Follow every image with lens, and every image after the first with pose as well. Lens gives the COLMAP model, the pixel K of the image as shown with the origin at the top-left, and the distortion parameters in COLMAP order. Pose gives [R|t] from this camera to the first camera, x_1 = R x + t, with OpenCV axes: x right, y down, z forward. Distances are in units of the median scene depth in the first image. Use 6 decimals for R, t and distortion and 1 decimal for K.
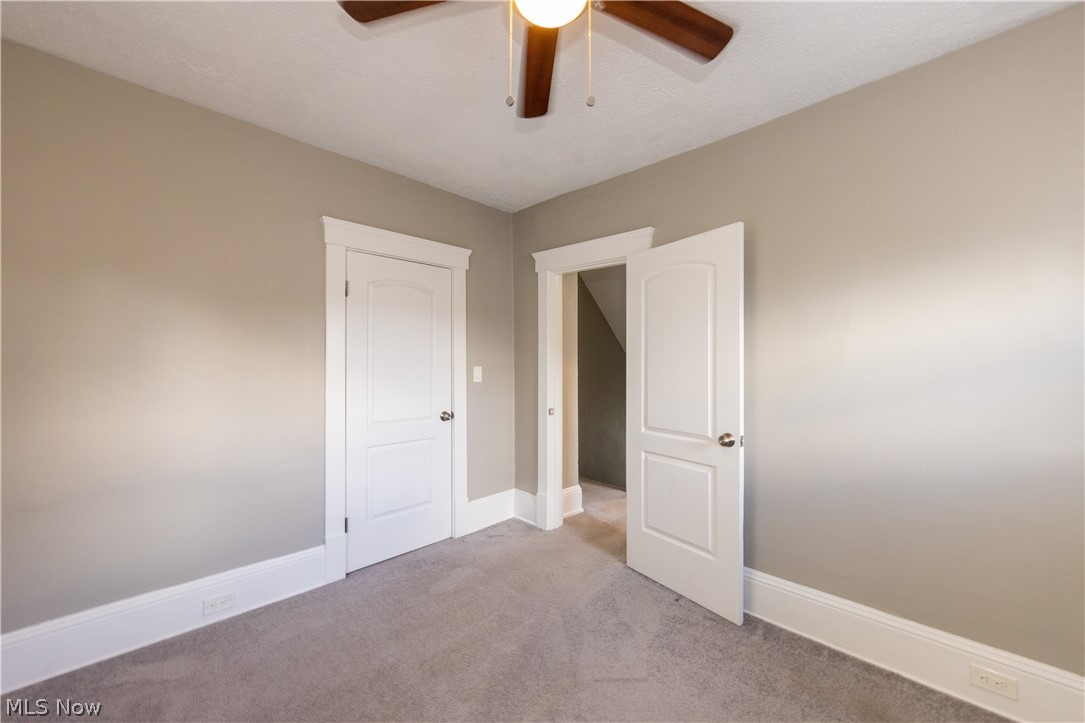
lens RADIAL K [[399.3, 0, 542.5], [0, 399.3, 361.5], [0, 0, 1]] dist [0.000677, 0.000058]
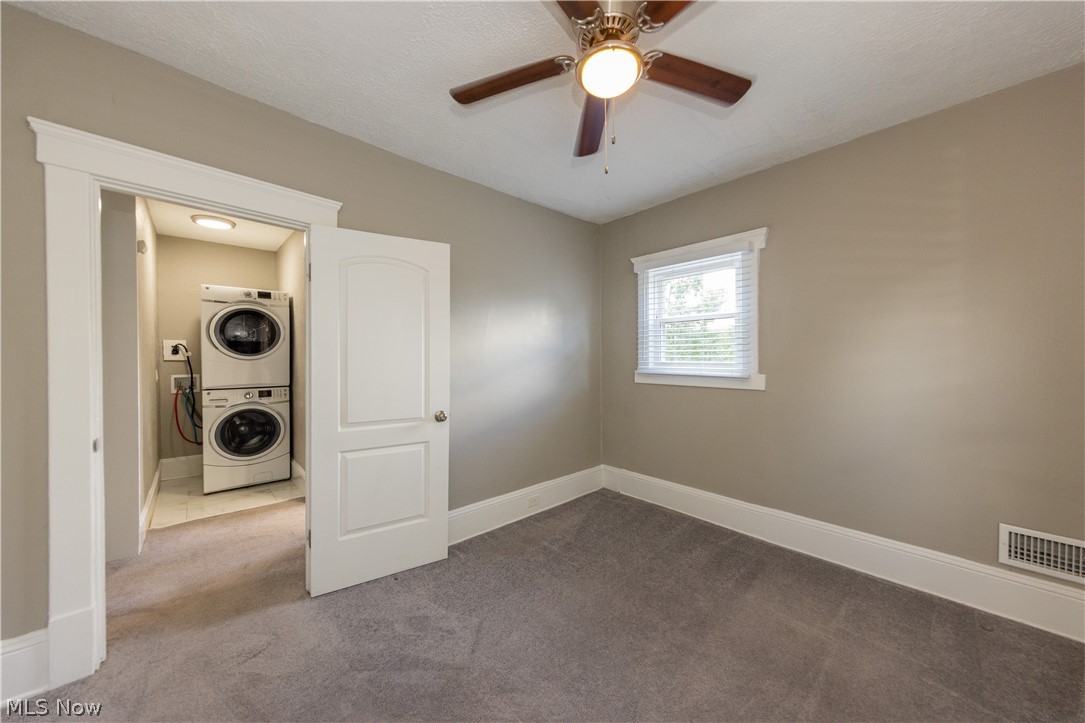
lens RADIAL K [[369.6, 0, 541.2], [0, 369.6, 363.4], [0, 0, 1]] dist [0.000457, 0.000050]
pose [[0.085140, -0.010875, 0.996310, -0.633079], [-0.000624, 0.999940, 0.010968, 0.018572], [-0.996369, -0.001555, 0.085128, 0.569617]]
